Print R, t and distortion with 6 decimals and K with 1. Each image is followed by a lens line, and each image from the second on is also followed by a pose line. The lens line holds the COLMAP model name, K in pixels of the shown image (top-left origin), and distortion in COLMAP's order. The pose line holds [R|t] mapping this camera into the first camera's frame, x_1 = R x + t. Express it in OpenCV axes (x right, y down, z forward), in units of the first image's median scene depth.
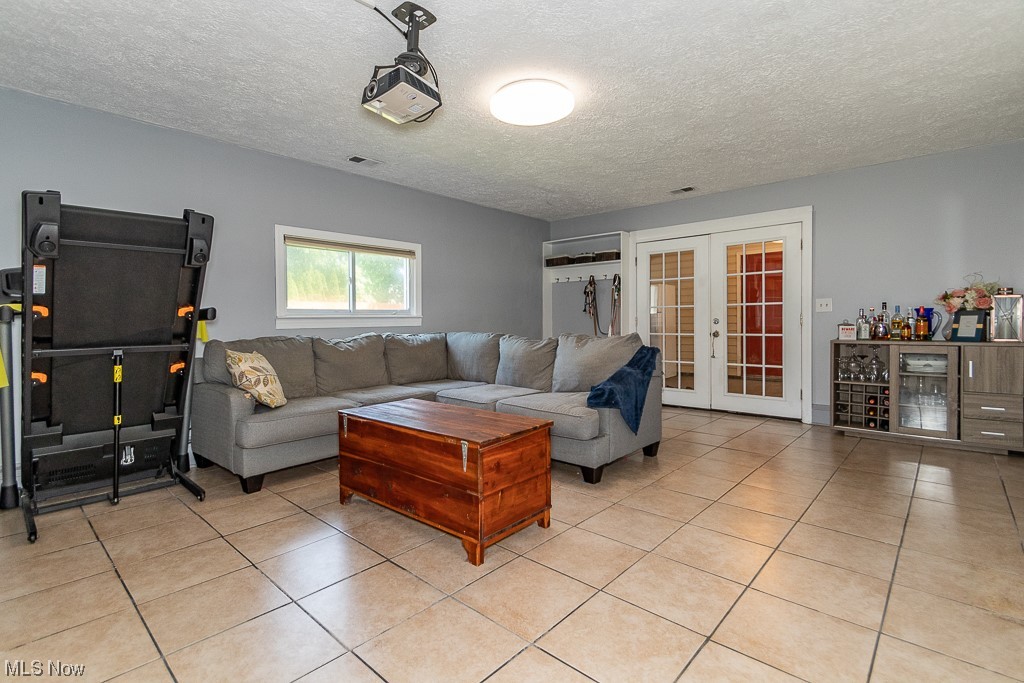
lens RADIAL K [[484.3, 0, 509.1], [0, 484.3, 311.4], [0, 0, 1]] dist [0.002975, 0.000153]
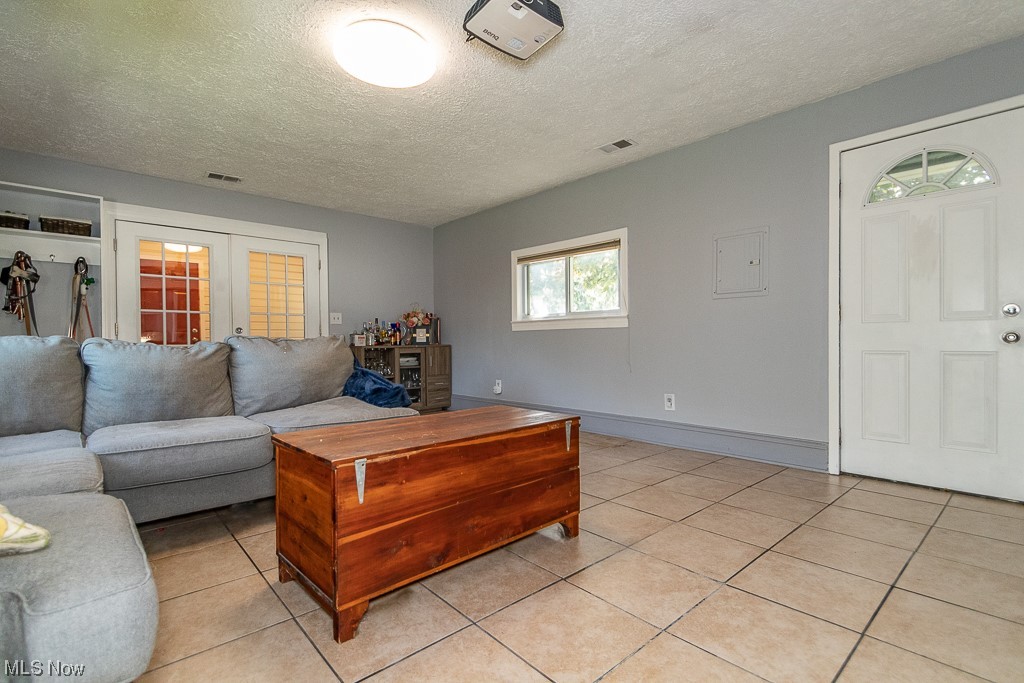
lens RADIAL K [[479.8, 0, 513.3], [0, 479.8, 325.8], [0, 0, 1]] dist [0.001425, -0.000052]
pose [[0.090528, 0.041158, 0.995043, -0.627307], [-0.011348, 0.999123, -0.040294, 0.061940], [-0.995829, -0.007644, 0.090916, 0.576805]]
